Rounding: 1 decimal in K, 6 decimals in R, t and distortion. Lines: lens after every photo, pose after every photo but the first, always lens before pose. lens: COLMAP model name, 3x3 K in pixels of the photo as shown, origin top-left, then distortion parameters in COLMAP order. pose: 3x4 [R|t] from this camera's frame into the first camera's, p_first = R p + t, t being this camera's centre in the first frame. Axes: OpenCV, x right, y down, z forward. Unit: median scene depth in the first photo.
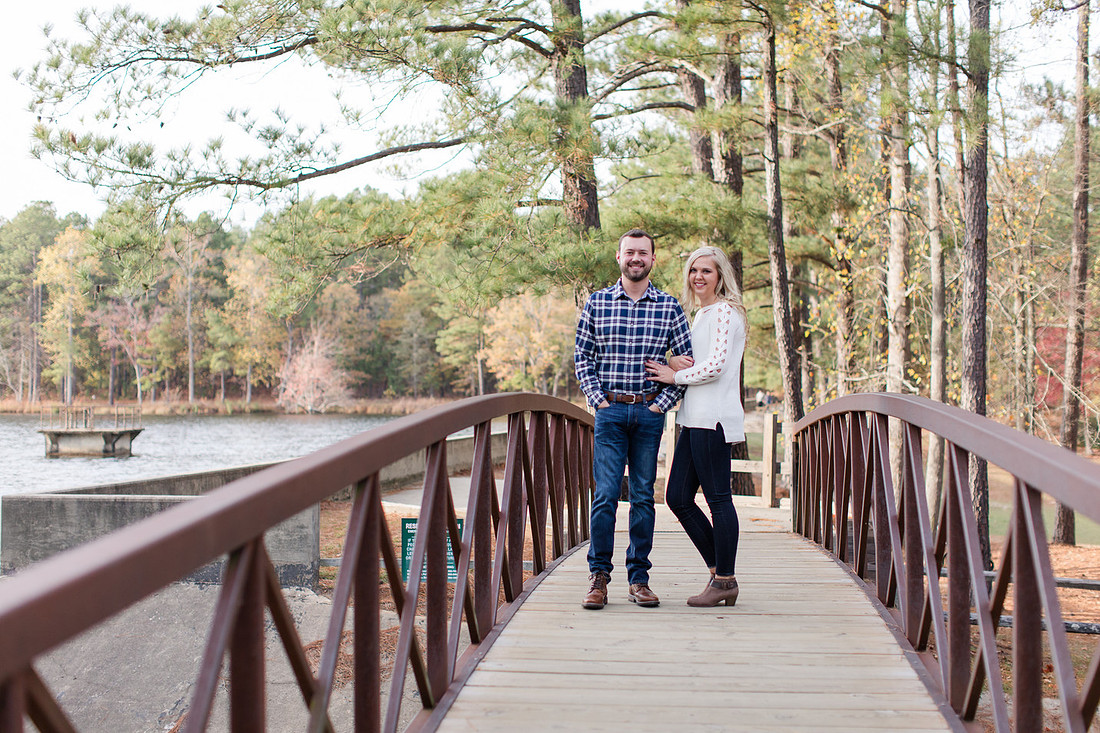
lens RADIAL K [[1663.9, 0, 550.0], [0, 1663.9, 366.5], [0, 0, 1]] dist [0.026753, -0.036810]
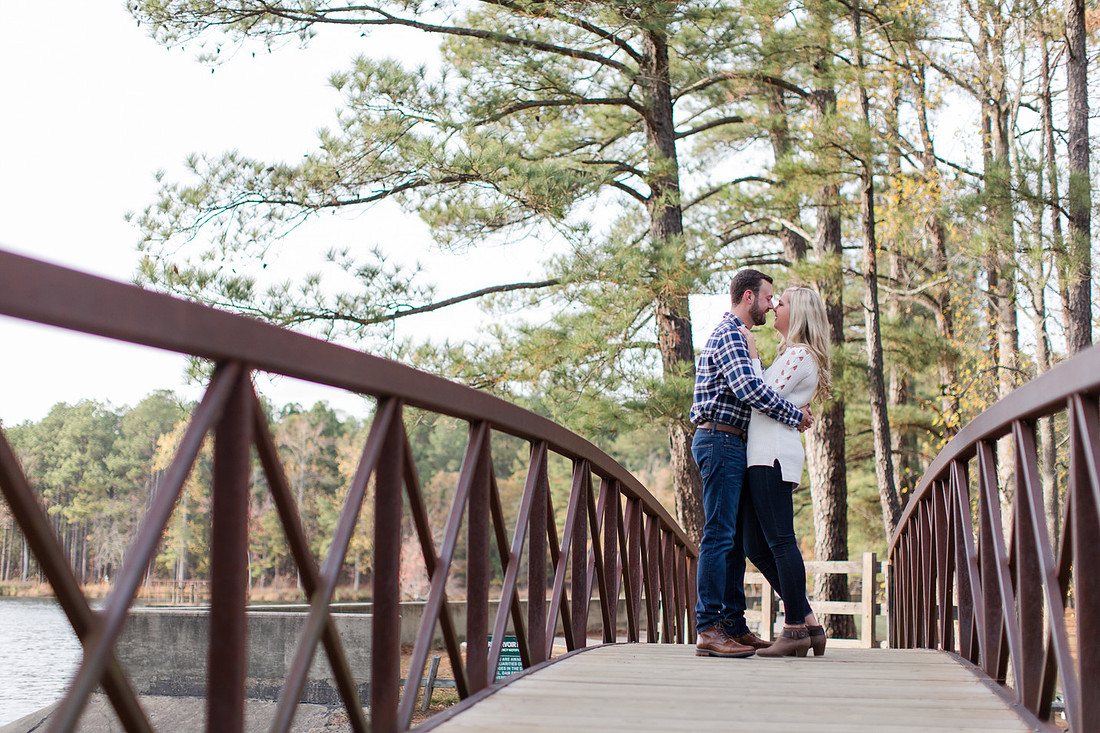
lens RADIAL K [[1660.5, 0, 531.1], [0, 1660.5, 340.2], [0, 0, 1]] dist [0.020794, -0.023413]
pose [[0.996923, 0.003803, -0.078292, 0.008640], [-0.014254, 0.990964, -0.133367, 0.028550], [0.077077, 0.134073, 0.987969, 0.008742]]
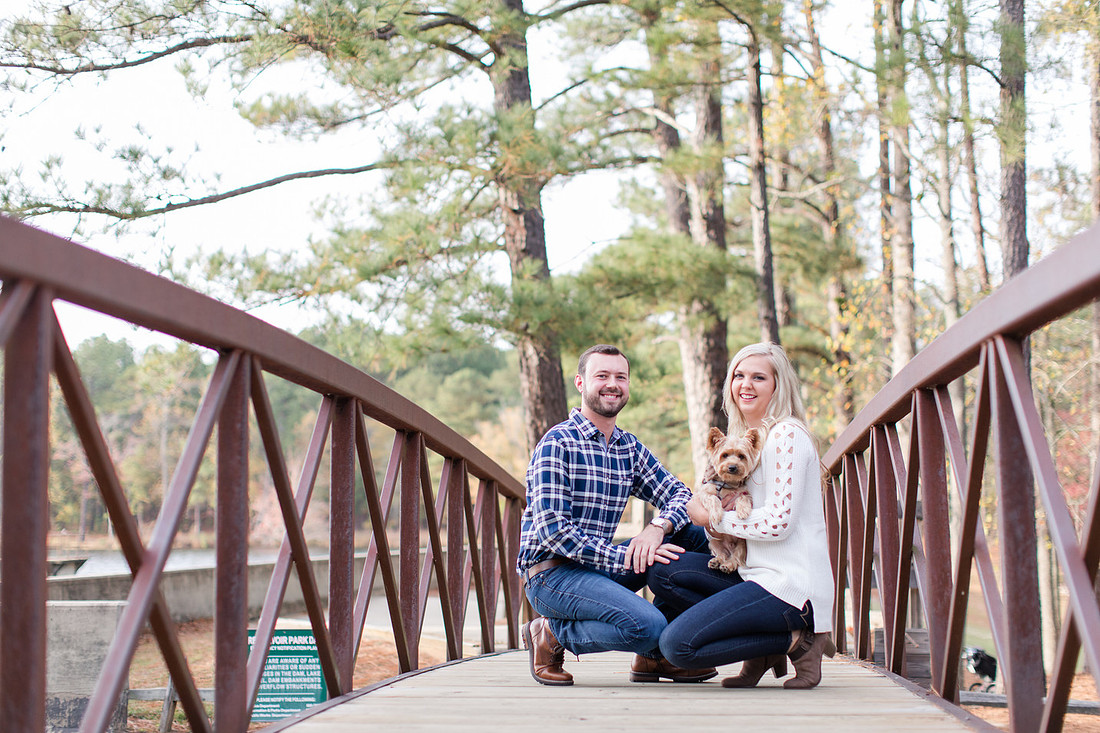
lens RADIAL K [[1663.9, 0, 550.0], [0, 1663.9, 366.5], [0, 0, 1]] dist [0.026753, -0.036810]
pose [[0.999957, -0.007071, 0.006038, 0.021657], [0.007539, 0.996655, -0.081376, 0.022841], [-0.005442, 0.081418, 0.996665, 0.171227]]
